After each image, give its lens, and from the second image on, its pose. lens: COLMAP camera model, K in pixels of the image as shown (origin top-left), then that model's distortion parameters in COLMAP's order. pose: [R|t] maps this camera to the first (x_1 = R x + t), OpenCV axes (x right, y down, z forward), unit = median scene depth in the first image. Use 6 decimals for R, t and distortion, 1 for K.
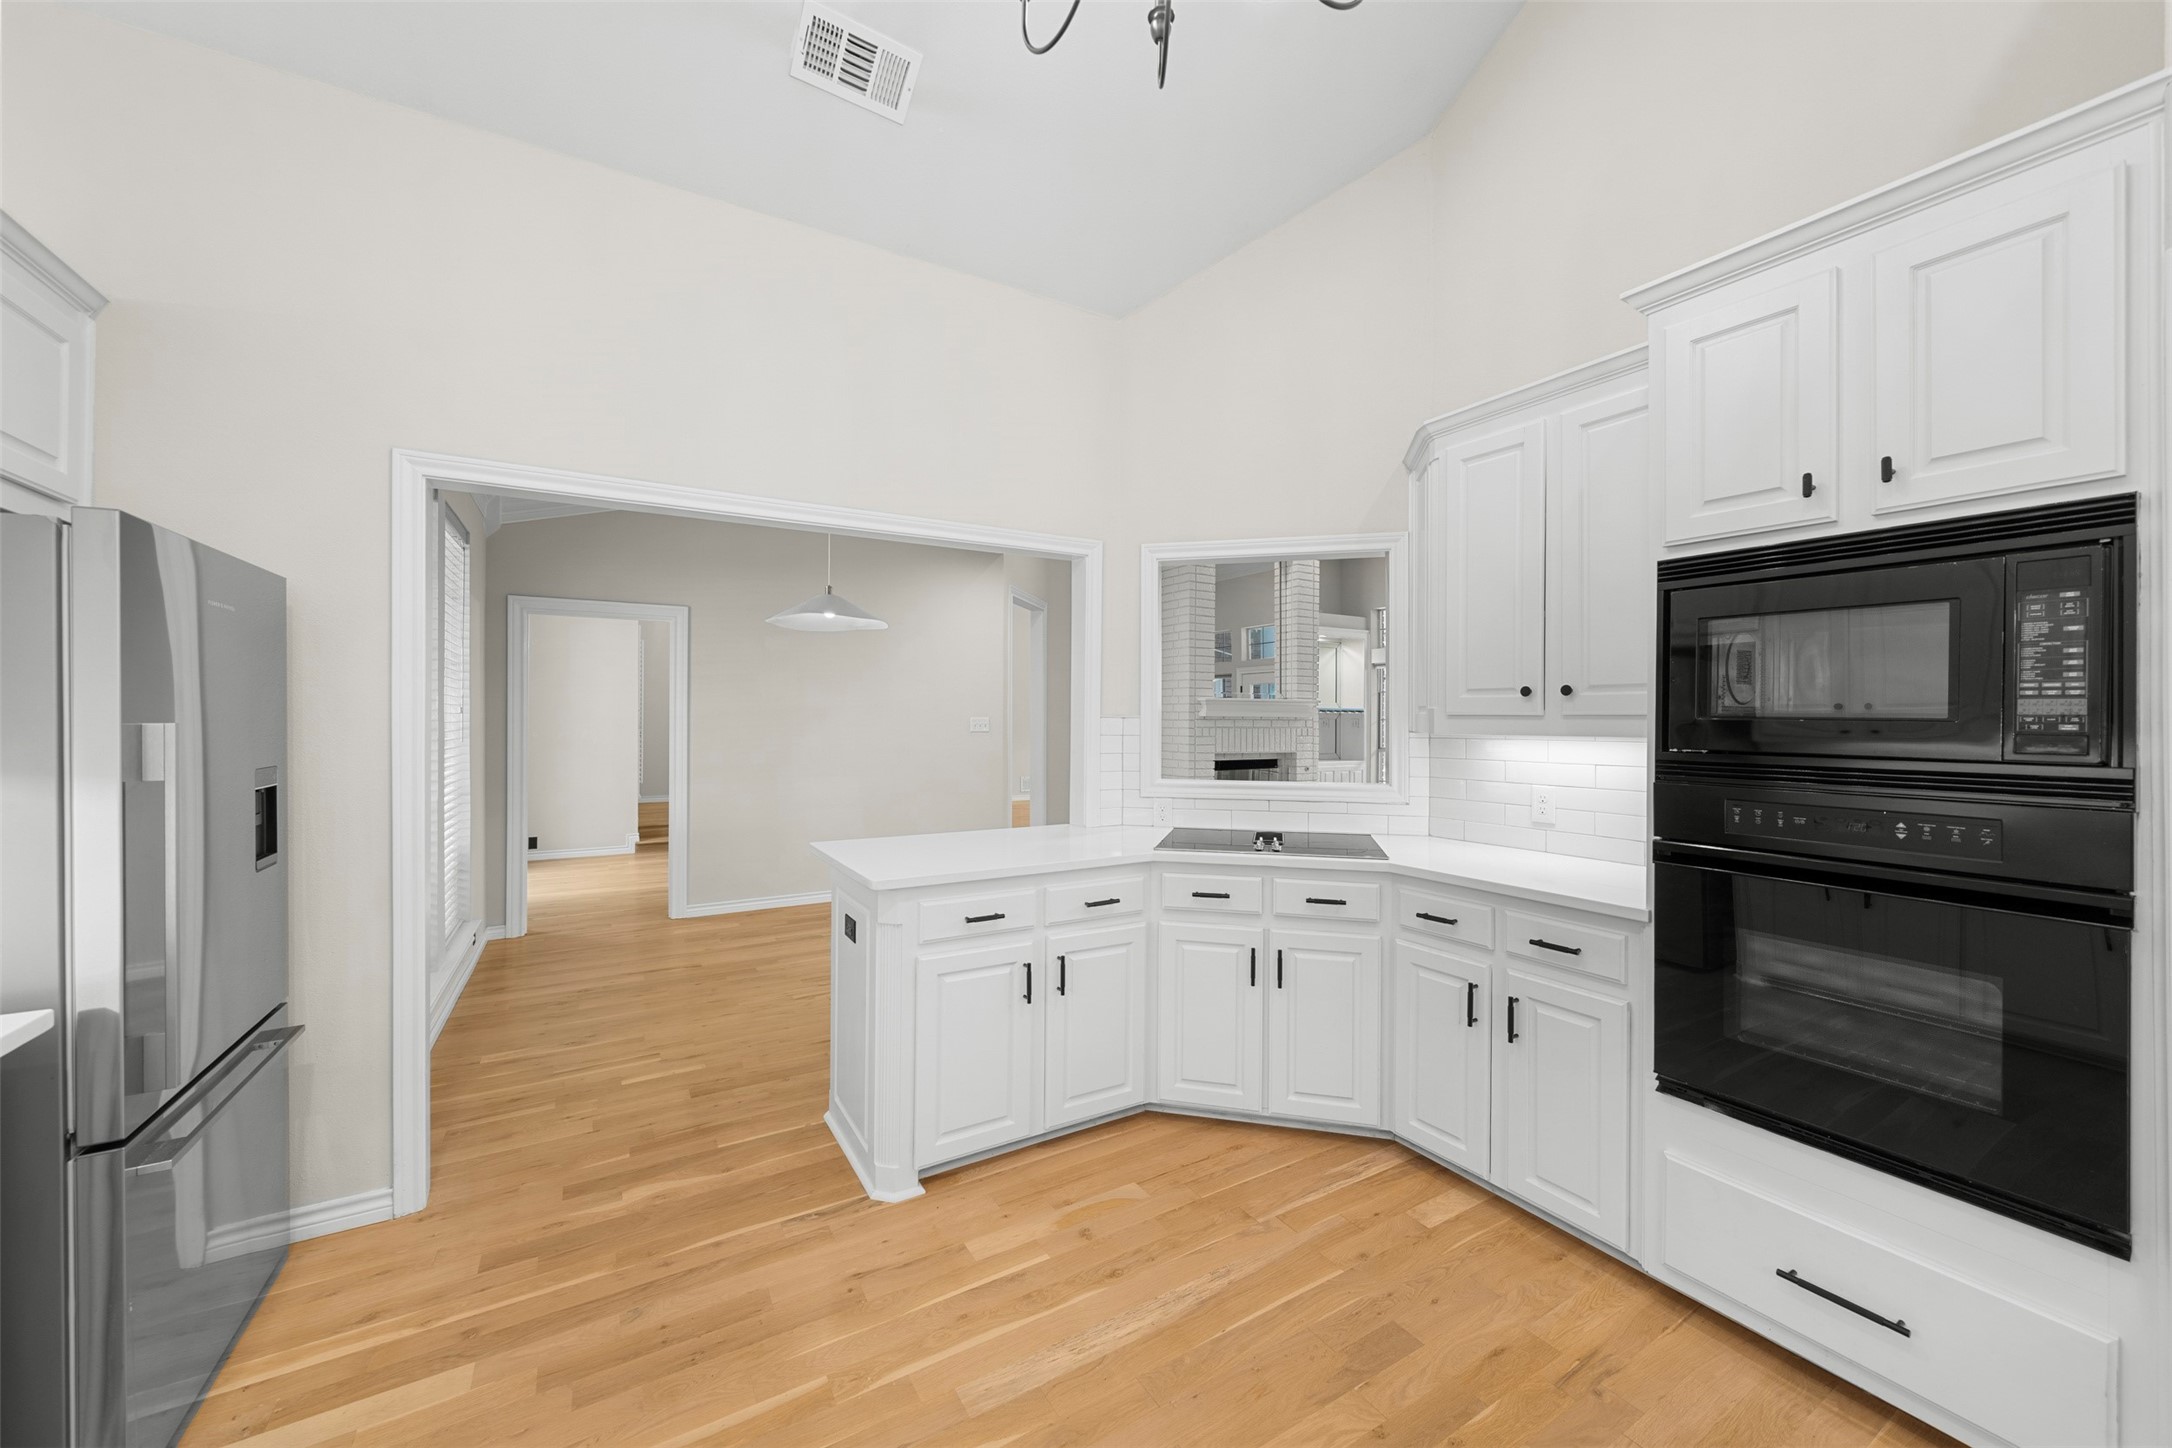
lens RADIAL K [[796.8, 0, 1081.0], [0, 796.8, 715.7], [0, 0, 1]] dist [-0.002347, -0.000092]
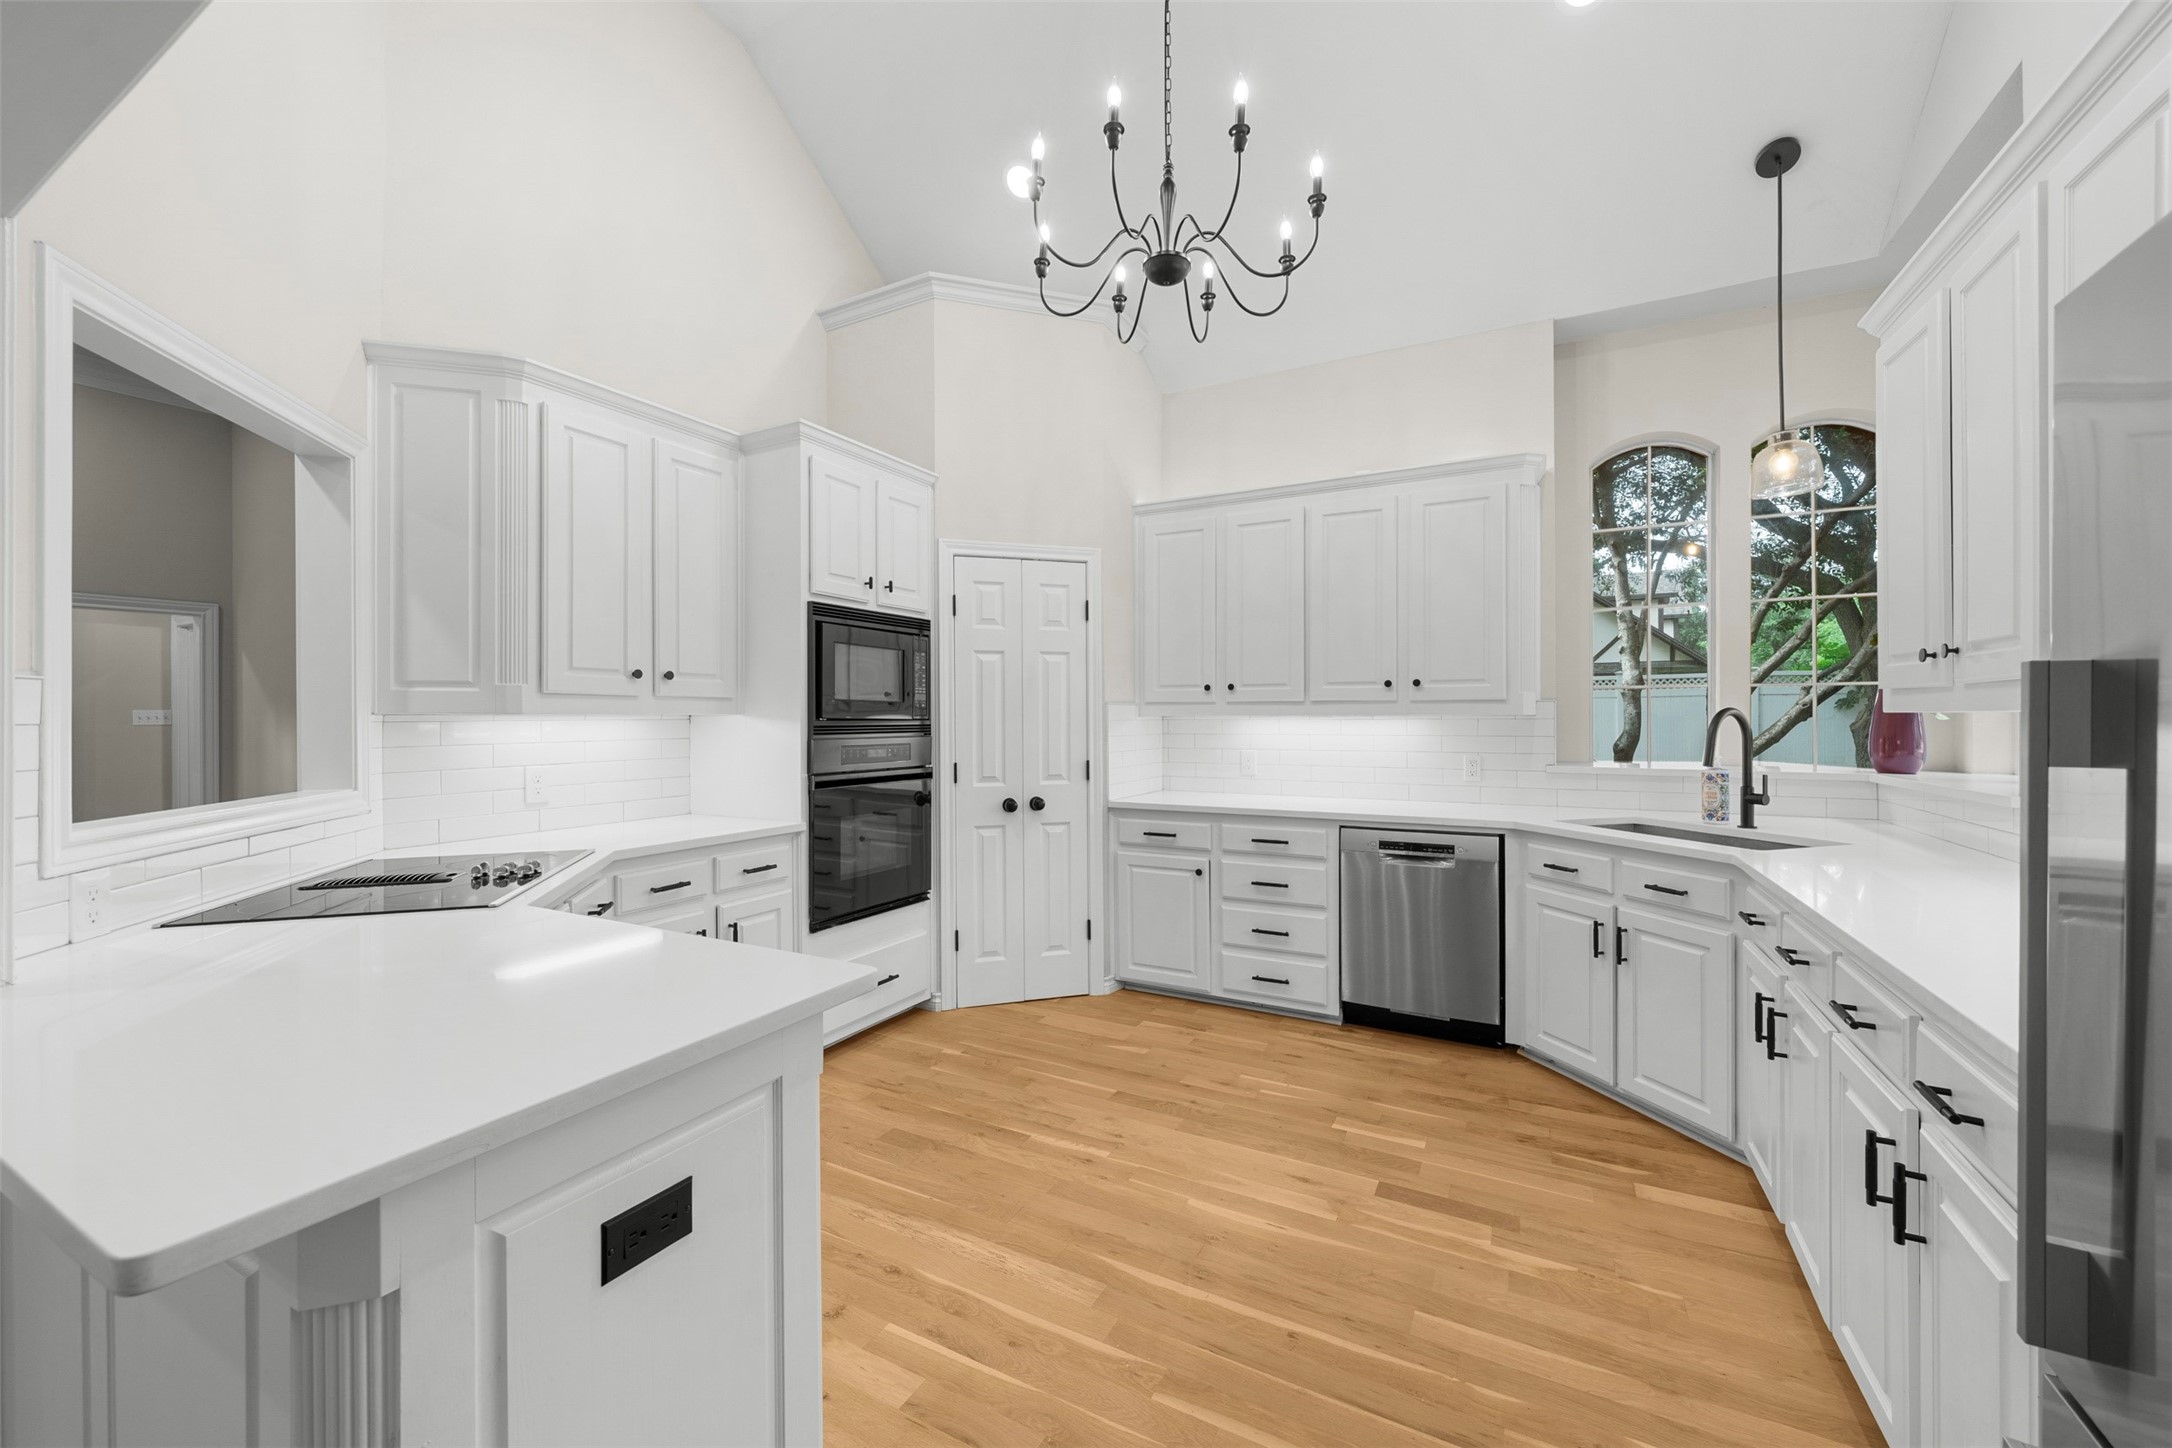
lens RADIAL K [[836.8, 0, 1075.9], [0, 836.8, 722.4], [0, 0, 1]] dist [-0.004840, 0.000388]
pose [[-0.506186, -0.006500, 0.862400, -1.058381], [-0.003967, 0.999979, 0.005208, 0.040854], [-0.862415, -0.000785, -0.506200, 1.500207]]
